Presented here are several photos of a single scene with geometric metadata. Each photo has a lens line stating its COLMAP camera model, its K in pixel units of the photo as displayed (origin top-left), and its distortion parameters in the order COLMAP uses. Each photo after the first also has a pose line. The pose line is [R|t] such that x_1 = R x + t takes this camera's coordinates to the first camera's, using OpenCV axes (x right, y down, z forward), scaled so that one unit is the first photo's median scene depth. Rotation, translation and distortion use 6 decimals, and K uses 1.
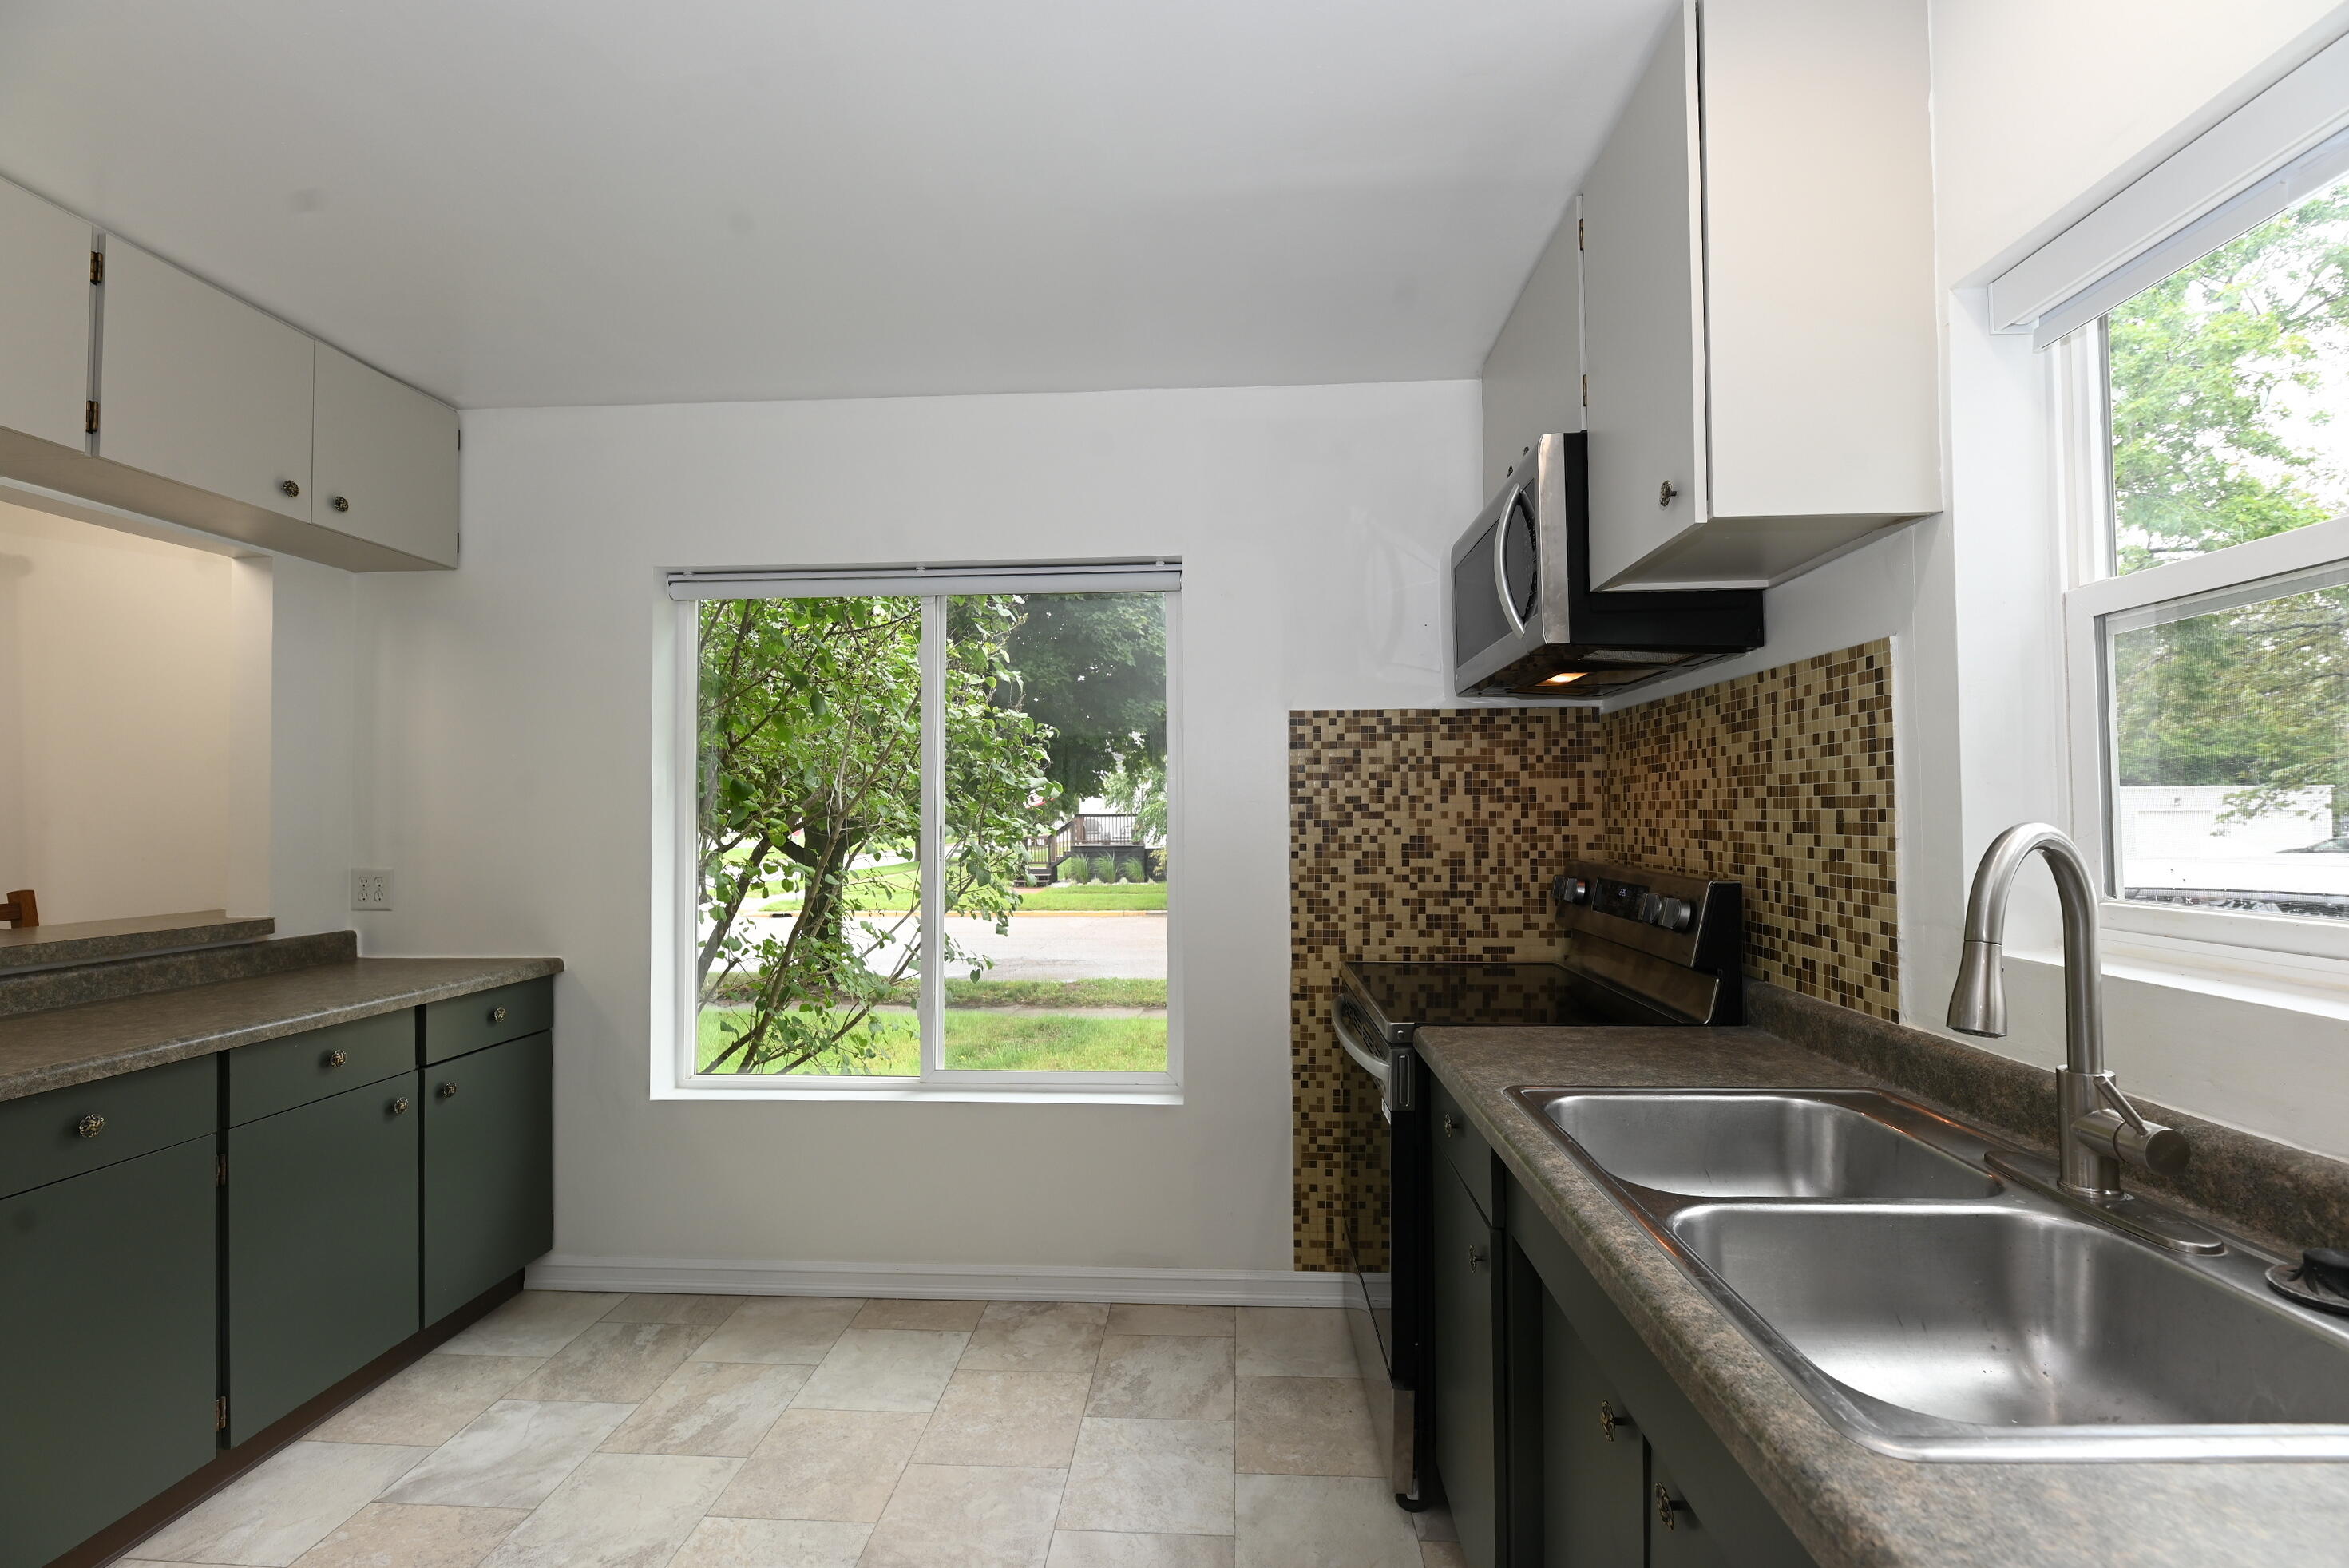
lens RADIAL K [[981.2, 0, 1187.8], [0, 981.2, 795.6], [0, 0, 1]] dist [-0.002890, -0.001072]
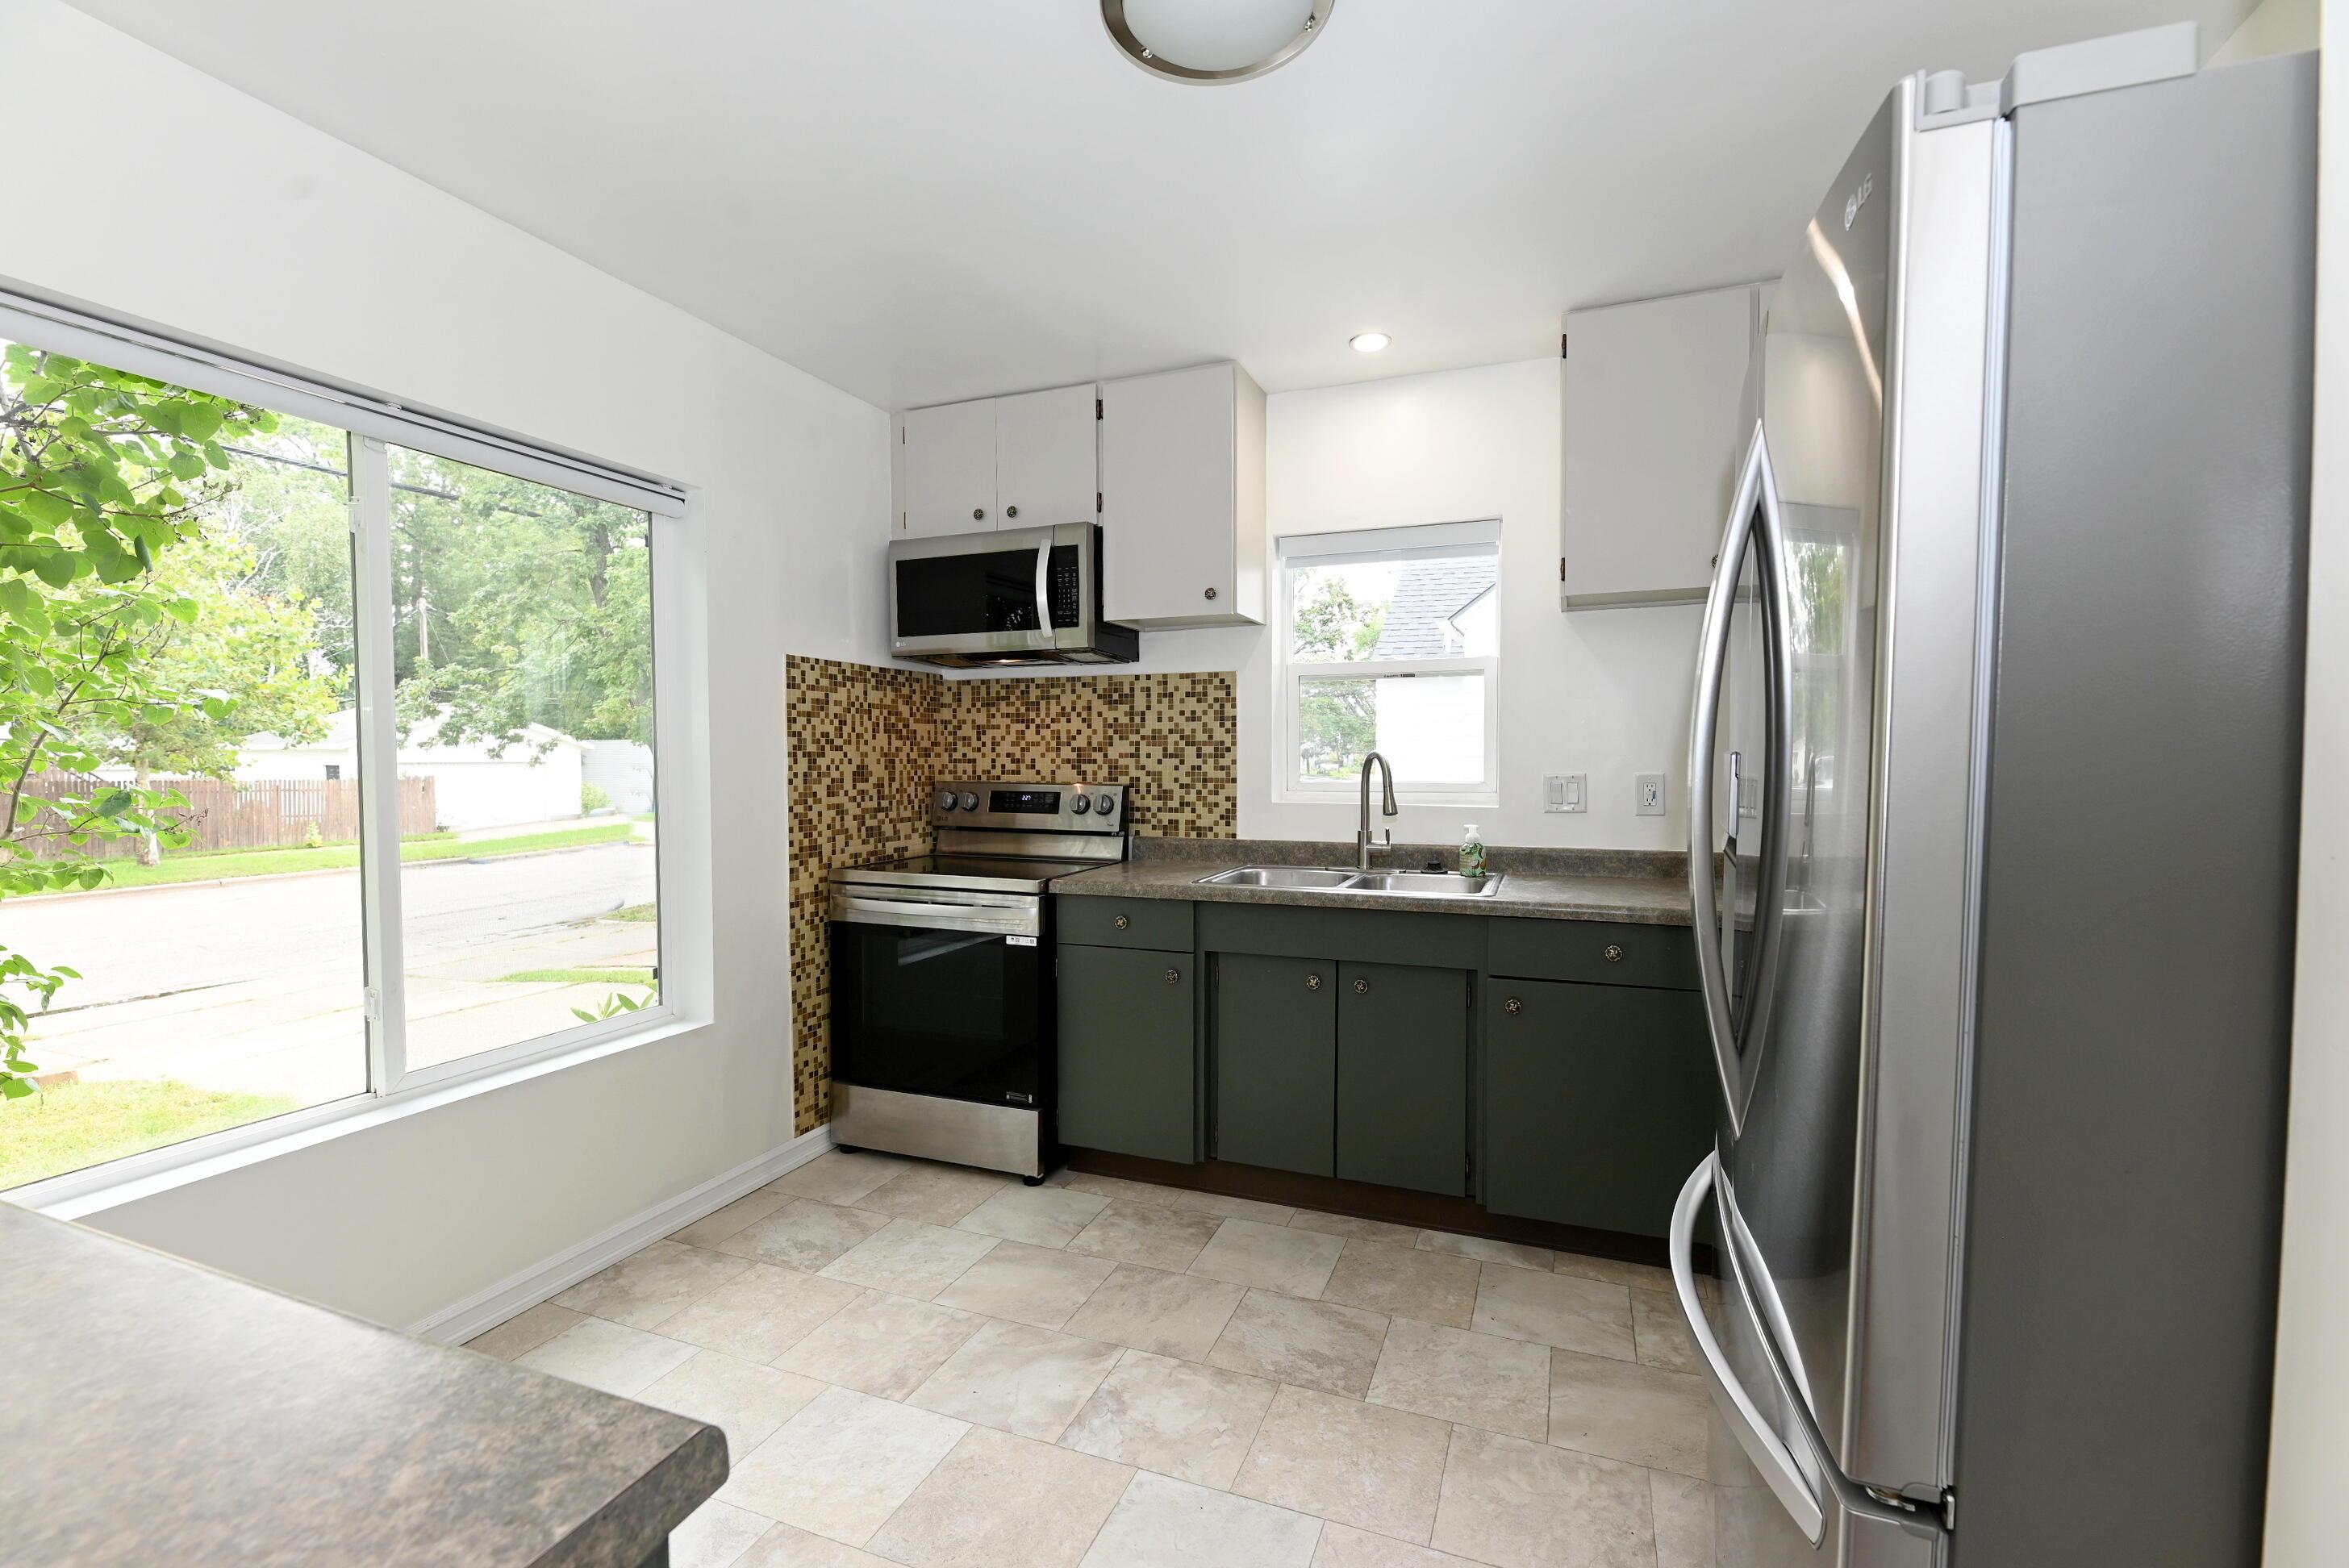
lens RADIAL K [[1002.4, 0, 1174.4], [0, 1002.4, 797.2], [0, 0, 1]] dist [-0.000022, -0.000152]
pose [[0.319628, -0.030634, 0.947048, -0.861495], [-0.020730, 0.999012, 0.039311, 0.023353], [-0.947316, -0.032197, 0.318677, 0.206064]]
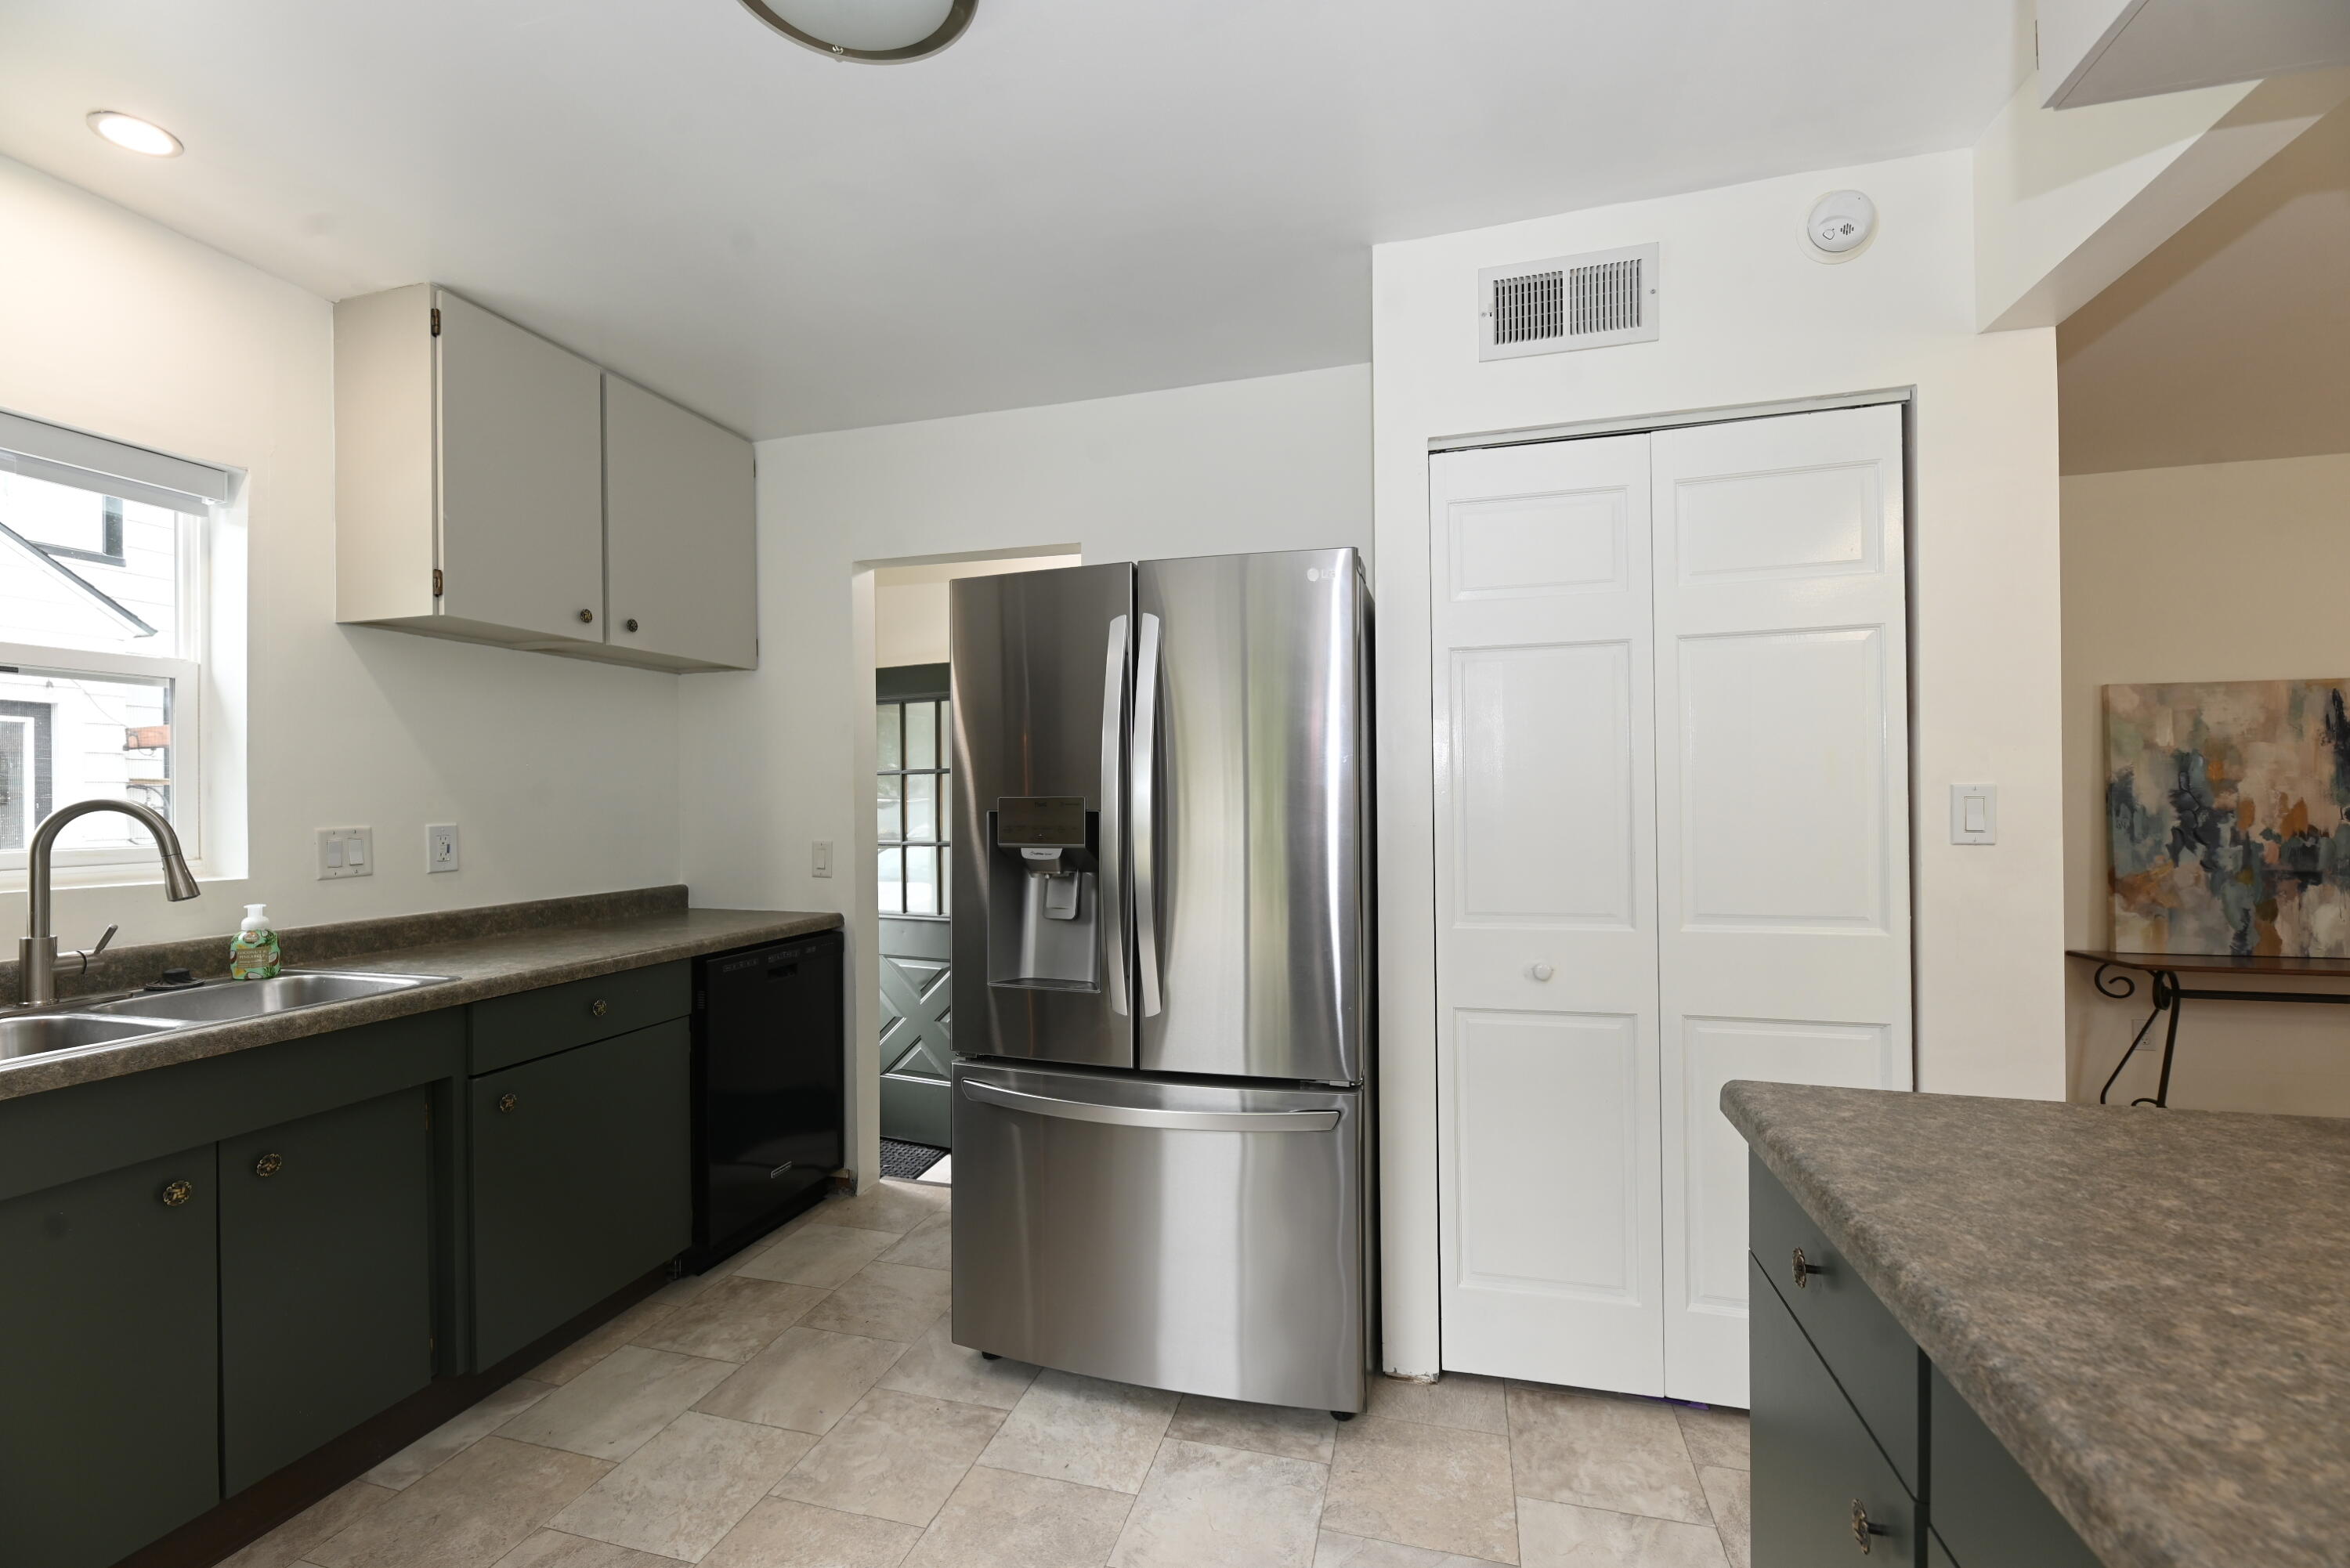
lens RADIAL K [[981.5, 0, 1188.3], [0, 981.5, 795.6], [0, 0, 1]] dist [-0.002890, -0.001072]
pose [[-0.977122, 0.018566, 0.211868, -0.559412], [0.012824, 0.999513, -0.028447, 0.038391], [-0.212293, -0.025080, -0.976884, 0.853593]]
